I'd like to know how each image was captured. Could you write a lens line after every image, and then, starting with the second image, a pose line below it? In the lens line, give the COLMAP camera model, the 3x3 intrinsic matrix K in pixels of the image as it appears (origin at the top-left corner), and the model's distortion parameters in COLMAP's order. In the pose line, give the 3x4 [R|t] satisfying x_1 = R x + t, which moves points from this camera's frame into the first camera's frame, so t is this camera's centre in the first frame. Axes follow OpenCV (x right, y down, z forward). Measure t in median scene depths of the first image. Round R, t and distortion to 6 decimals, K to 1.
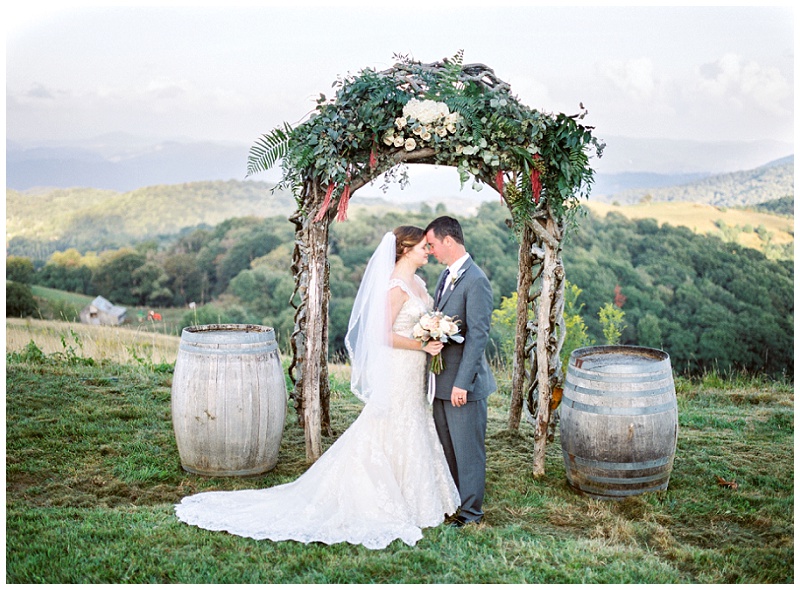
lens RADIAL K [[1168.8, 0, 400.0], [0, 1168.8, 295.0], [0, 0, 1]] dist [0.011452, 0.026360]
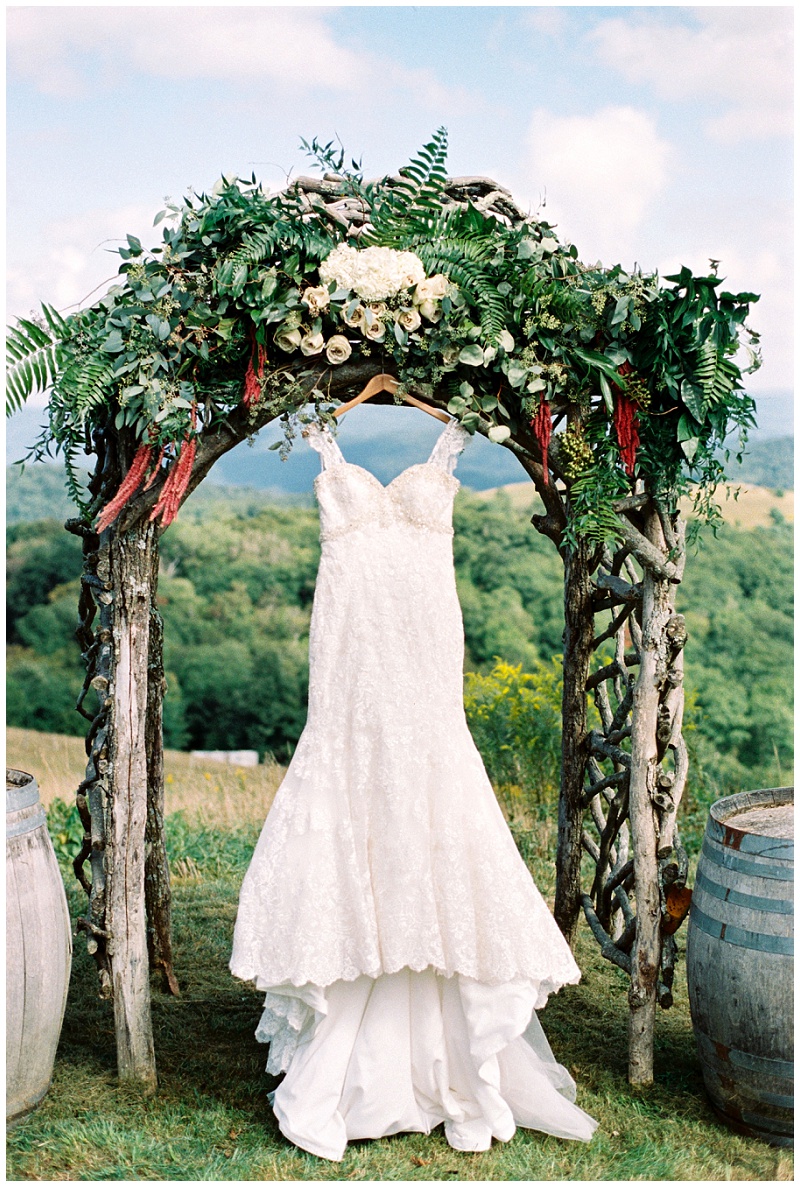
lens RADIAL K [[1810.5, 0, 356.4], [0, 1810.5, 594.6], [0, 0, 1]] dist [-0.007243, -0.071656]
pose [[0.998856, -0.026247, 0.039968, -0.013820], [0.027160, 0.999379, -0.022458, -0.022183], [-0.039354, 0.023518, 0.998949, 0.326990]]
